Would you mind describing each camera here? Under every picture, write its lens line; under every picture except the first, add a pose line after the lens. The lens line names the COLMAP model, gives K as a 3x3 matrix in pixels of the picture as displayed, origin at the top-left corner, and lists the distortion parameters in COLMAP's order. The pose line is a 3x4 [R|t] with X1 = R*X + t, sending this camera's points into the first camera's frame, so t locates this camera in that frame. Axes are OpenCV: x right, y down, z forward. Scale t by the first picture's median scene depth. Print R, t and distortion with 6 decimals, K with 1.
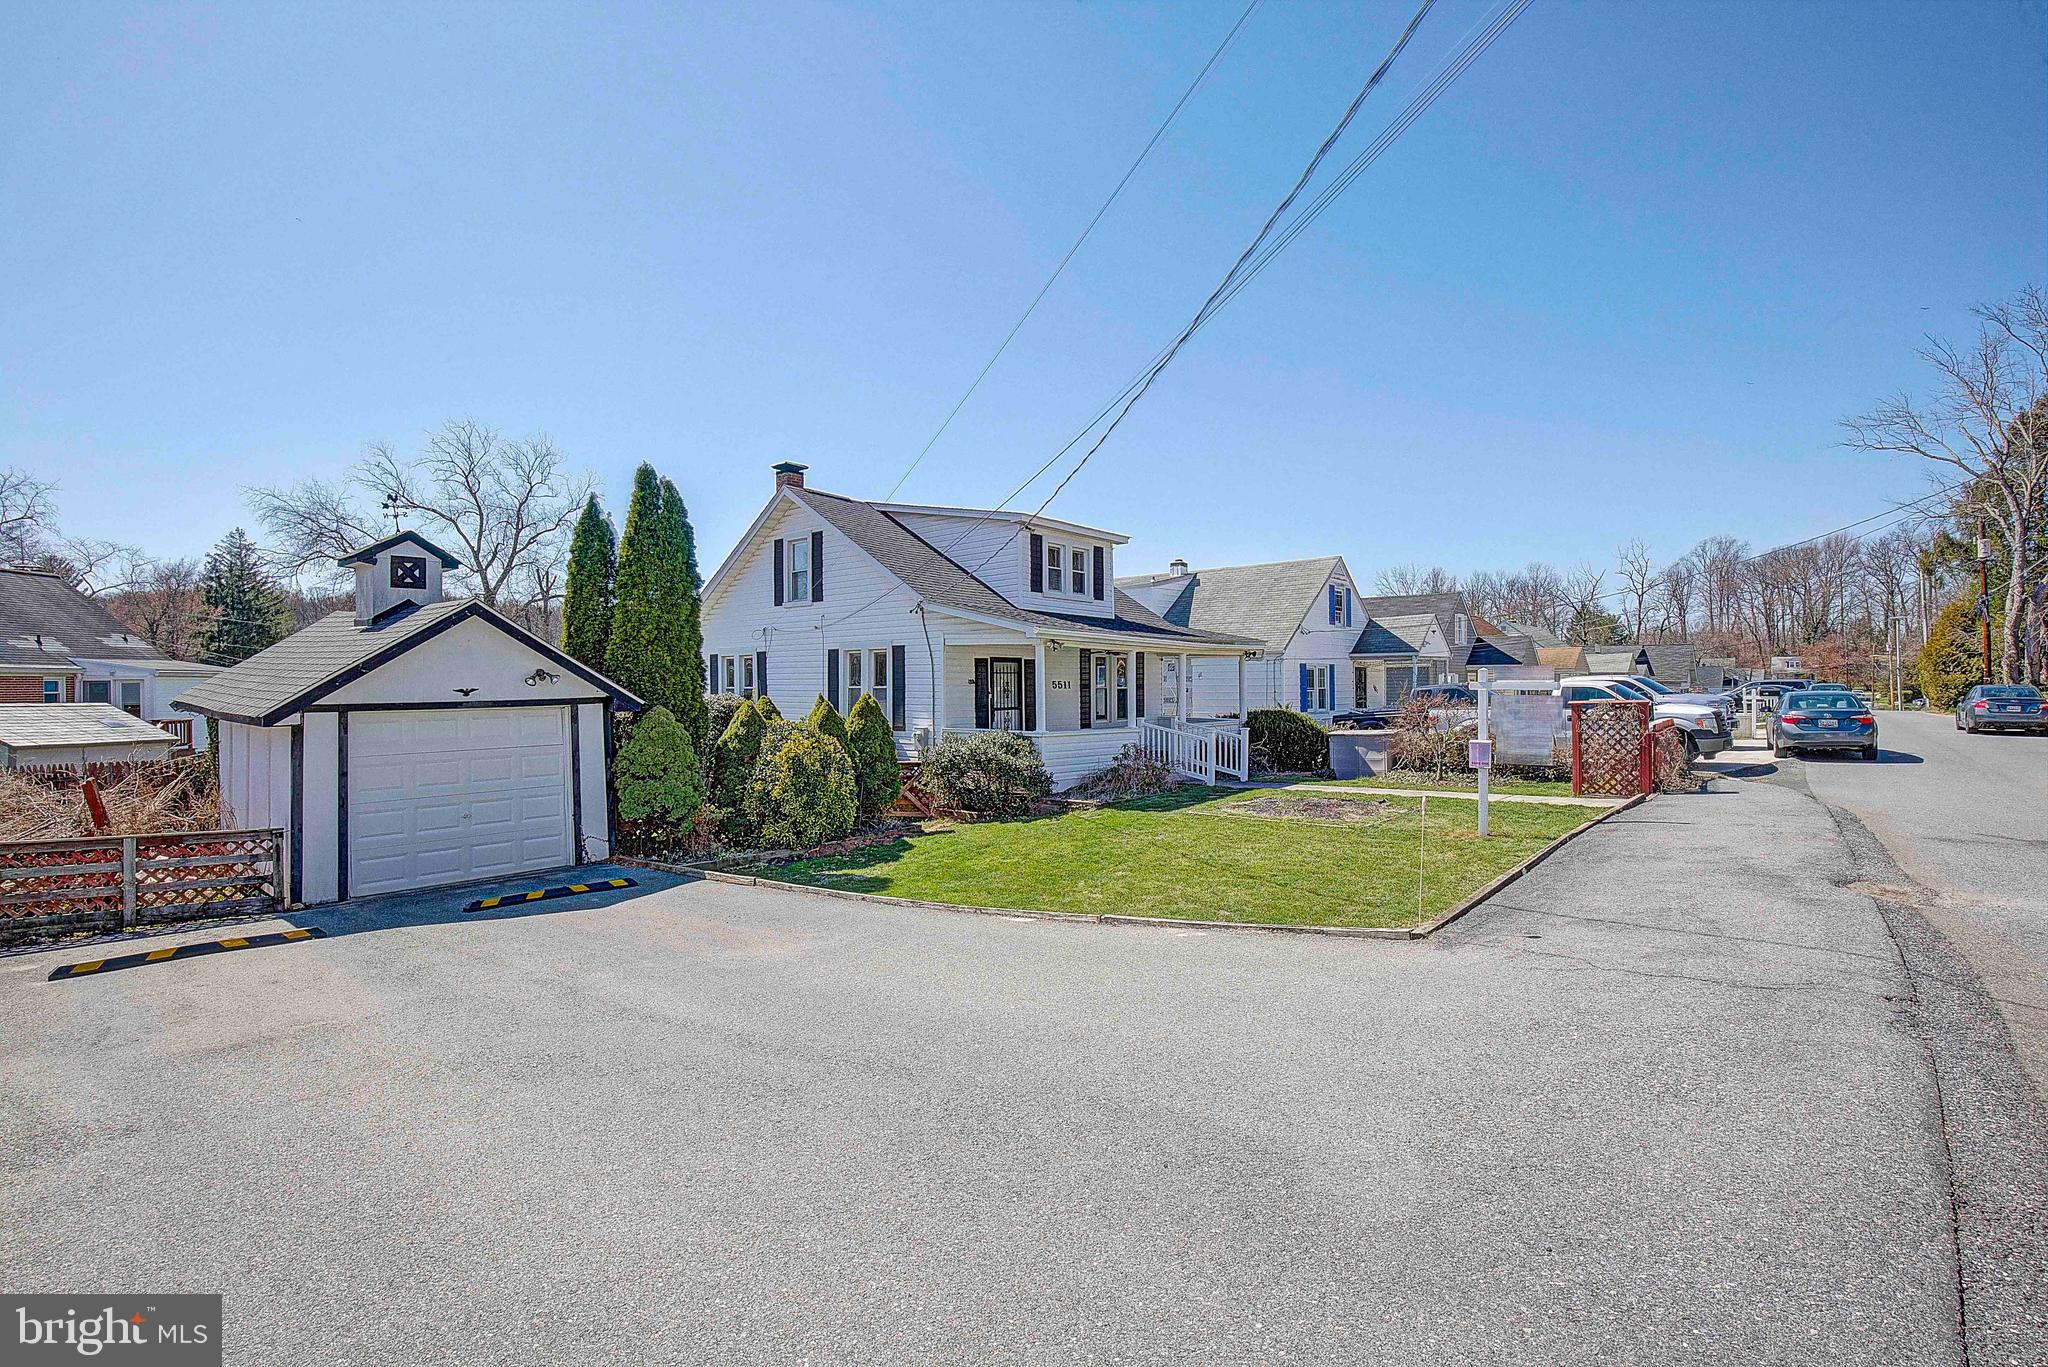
lens RADIAL K [[931.9, 0, 1049.9], [0, 931.9, 697.5], [0, 0, 1]] dist [-0.031456, 0.002726]
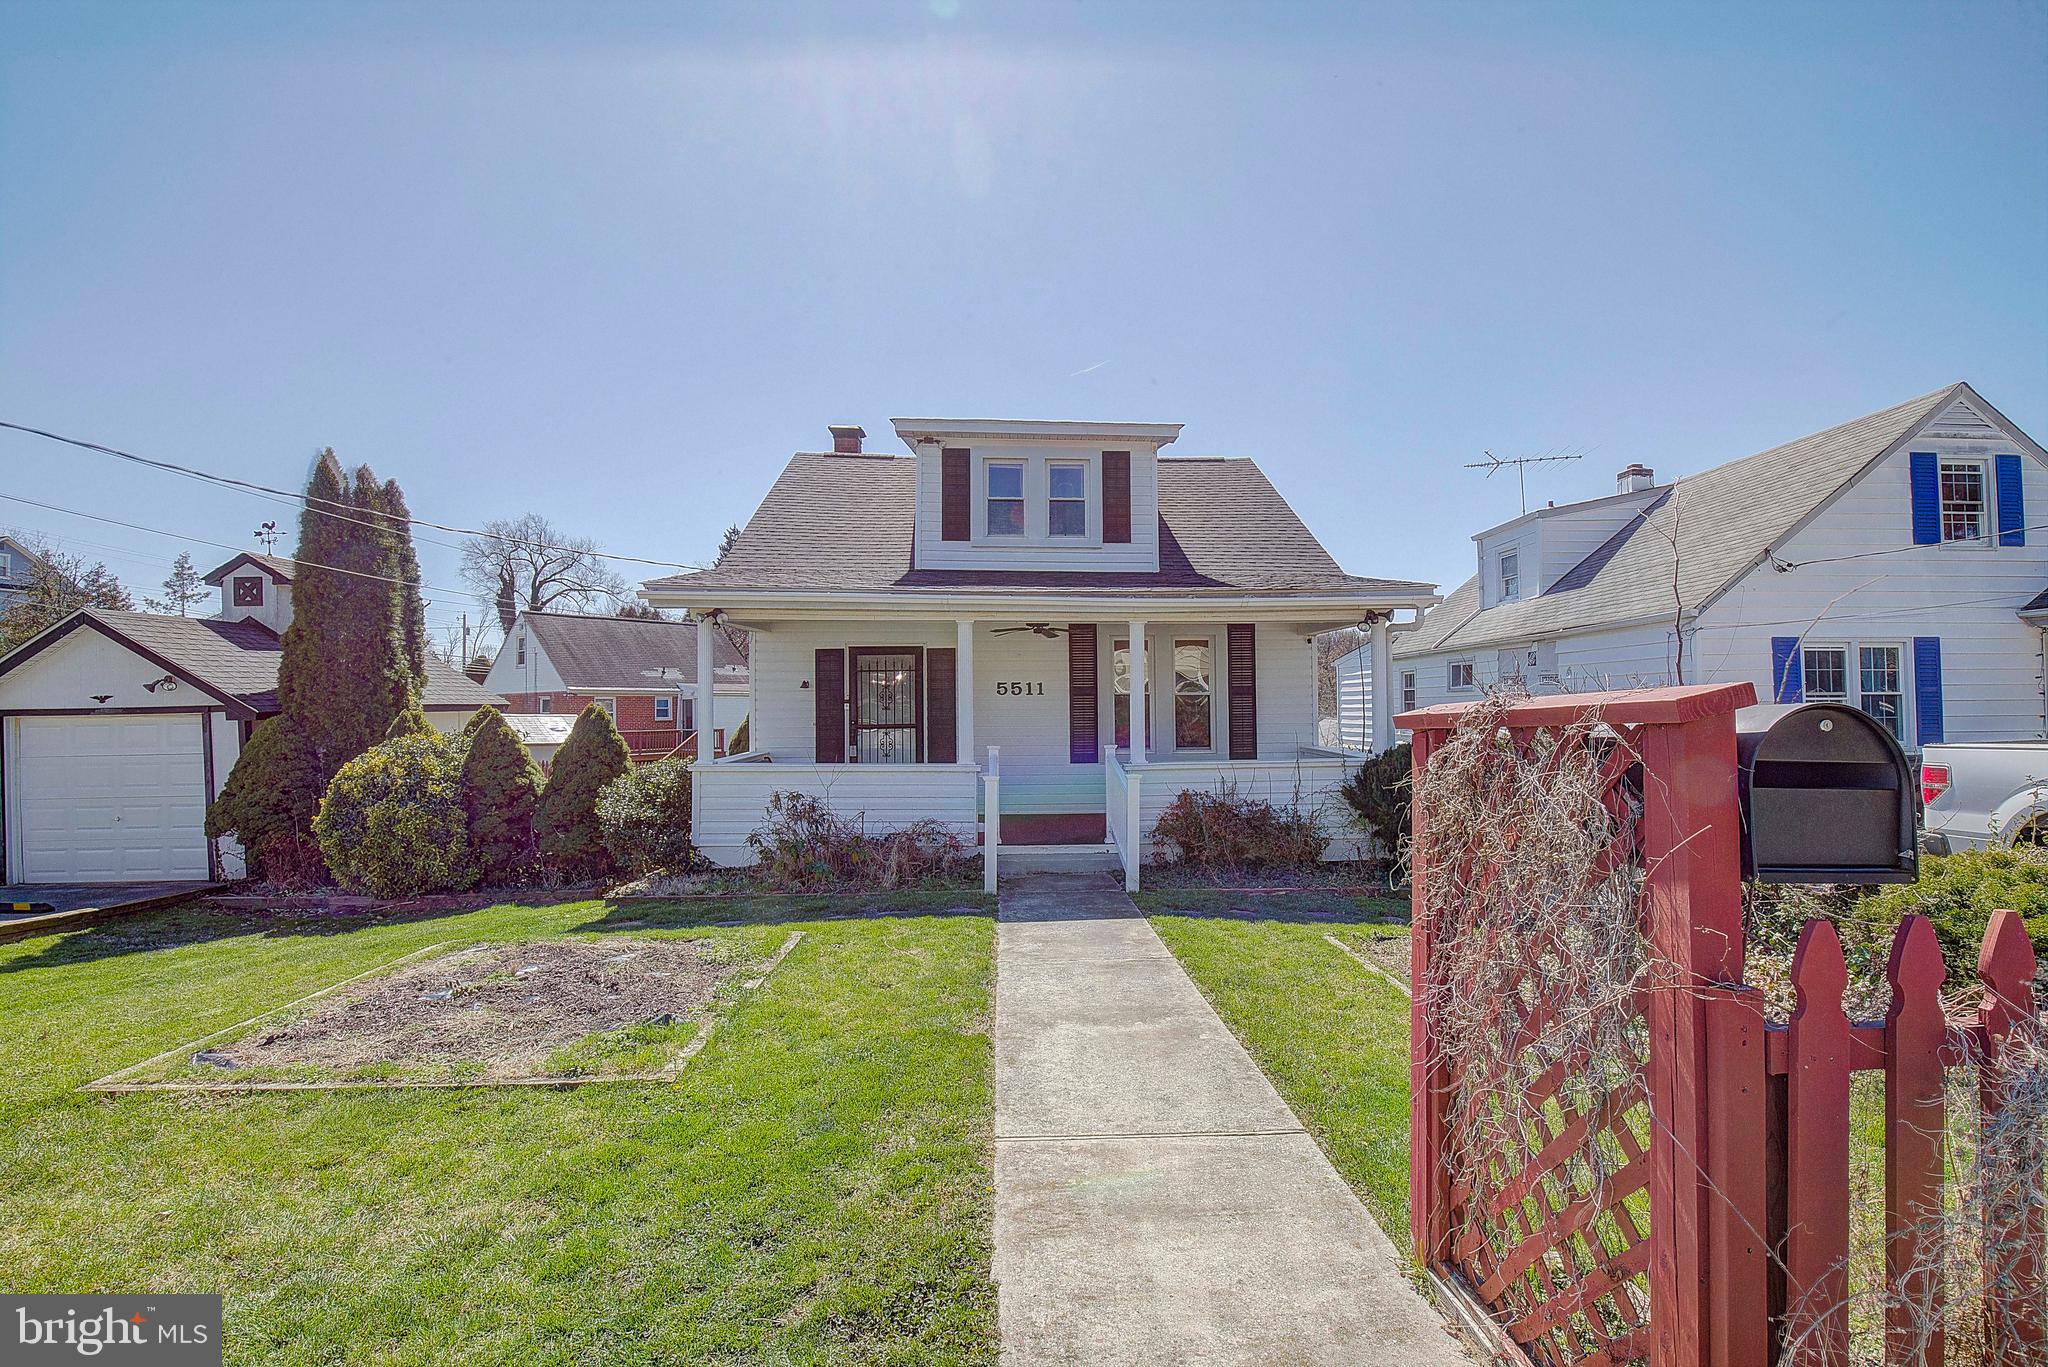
lens RADIAL K [[931.9, 0, 1033.6], [0, 931.9, 705.8], [0, 0, 1]] dist [-0.031456, 0.002726]
pose [[0.688700, -0.005318, -0.725027, 0.483709], [-0.005455, 0.999907, -0.012516, 0.005180], [0.725026, 0.012575, 0.688606, 0.623598]]
